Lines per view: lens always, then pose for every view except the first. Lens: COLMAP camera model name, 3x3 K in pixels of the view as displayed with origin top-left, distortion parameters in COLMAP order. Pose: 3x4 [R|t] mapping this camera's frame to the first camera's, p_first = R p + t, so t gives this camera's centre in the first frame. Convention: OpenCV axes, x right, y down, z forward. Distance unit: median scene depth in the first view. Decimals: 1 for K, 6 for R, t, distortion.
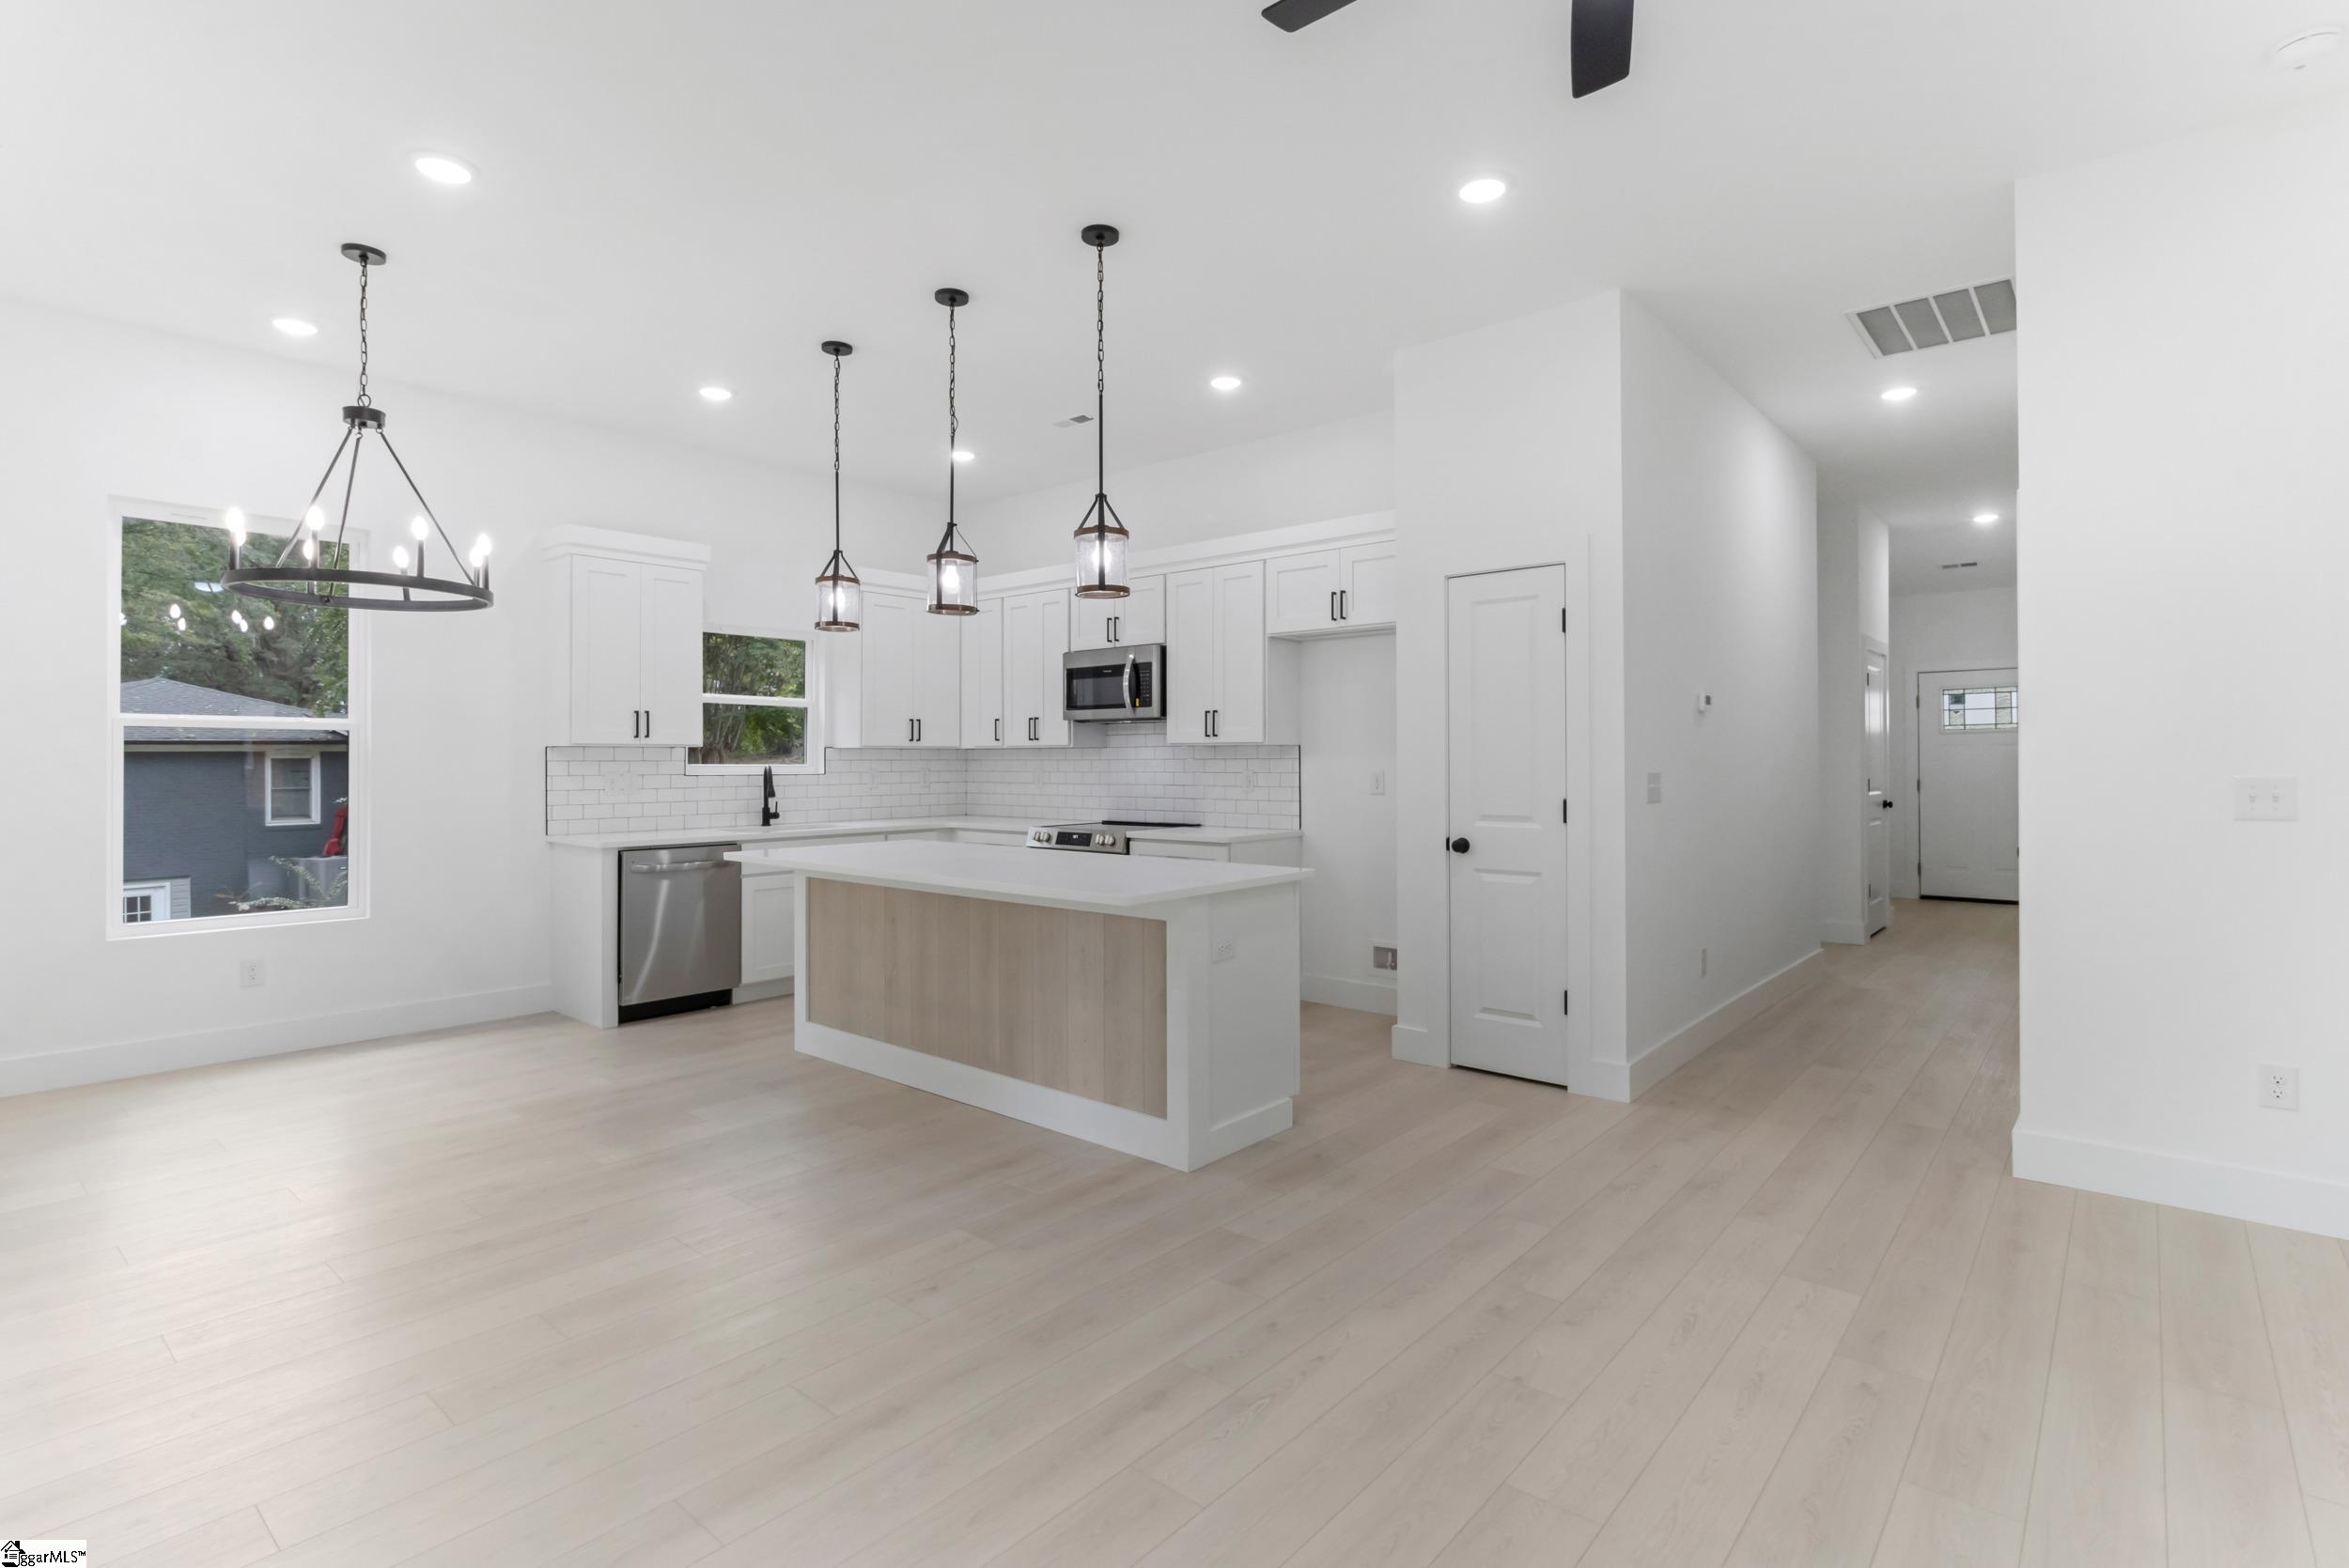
lens RADIAL K [[1132.3, 0, 1165.4], [0, 1132.3, 760.3], [0, 0, 1]] dist [-0.001311, 0.000101]
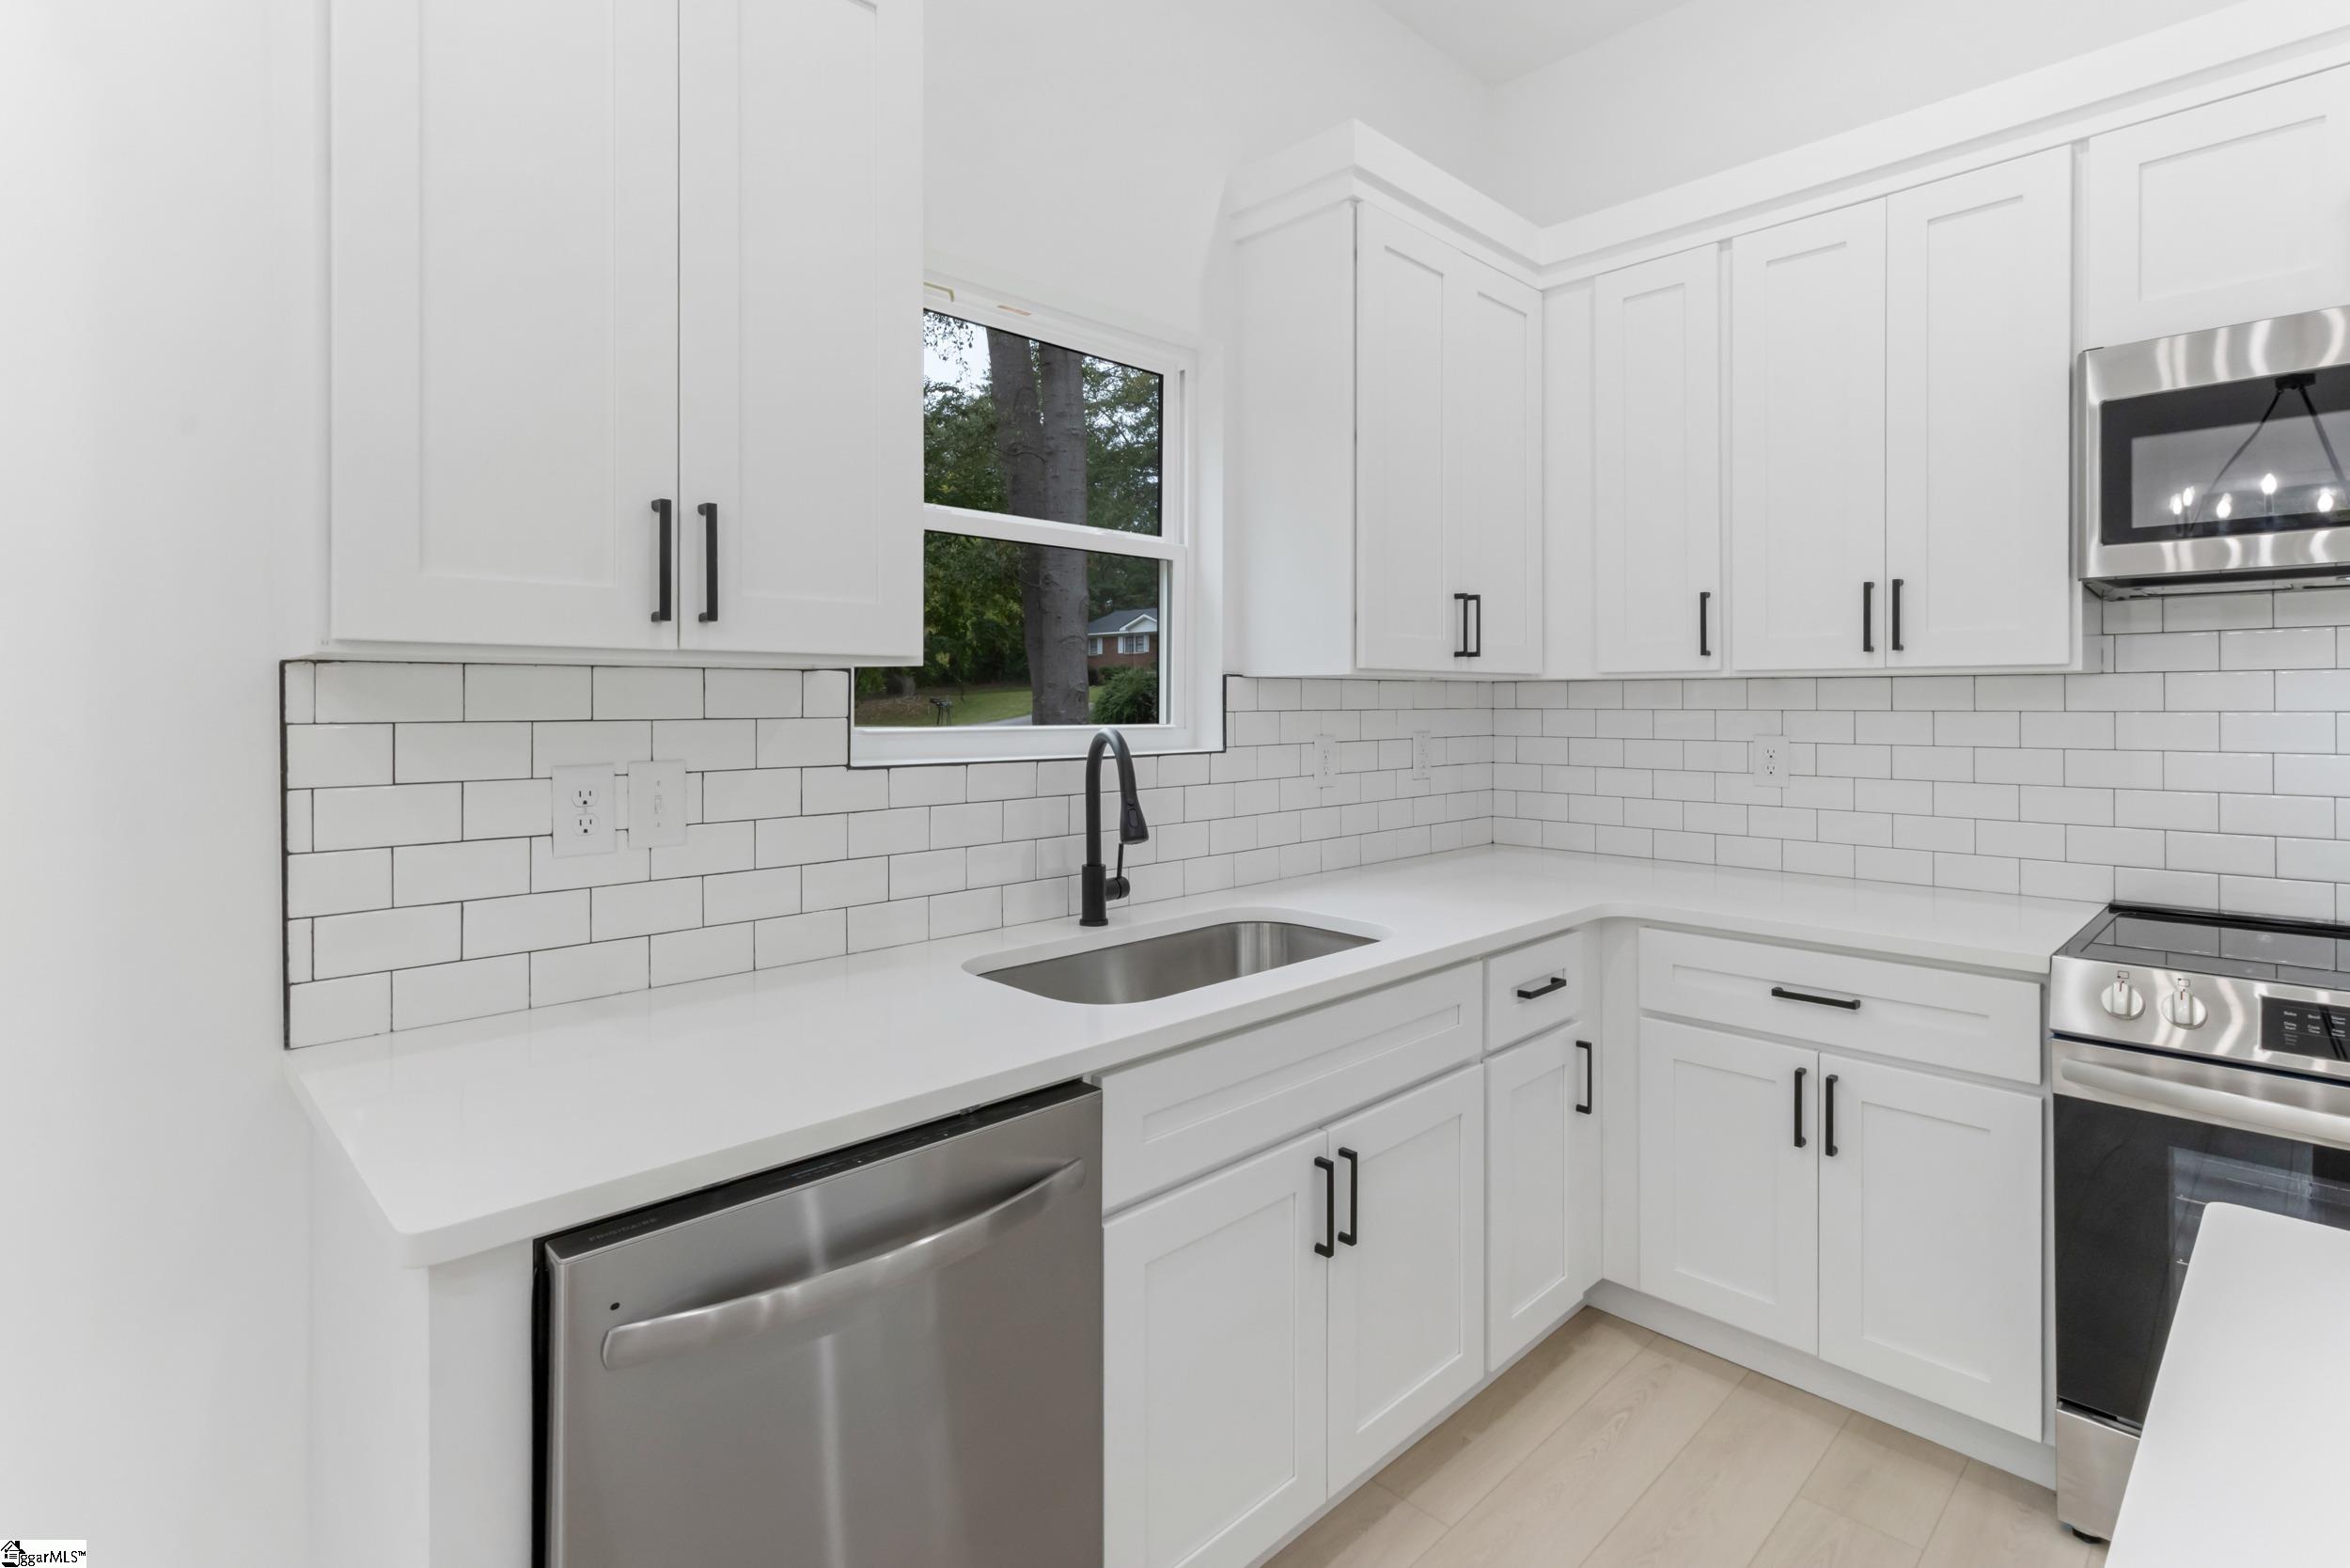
lens RADIAL K [[1132.9, 0, 1155.5], [0, 1132.9, 709.0], [0, 0, 1]] dist [-0.001311, 0.000101]
pose [[0.995650, 0.000524, -0.093167, -0.305844], [0.000055, 0.999981, 0.006214, -0.003272], [0.093168, -0.006192, 0.995631, 0.688783]]
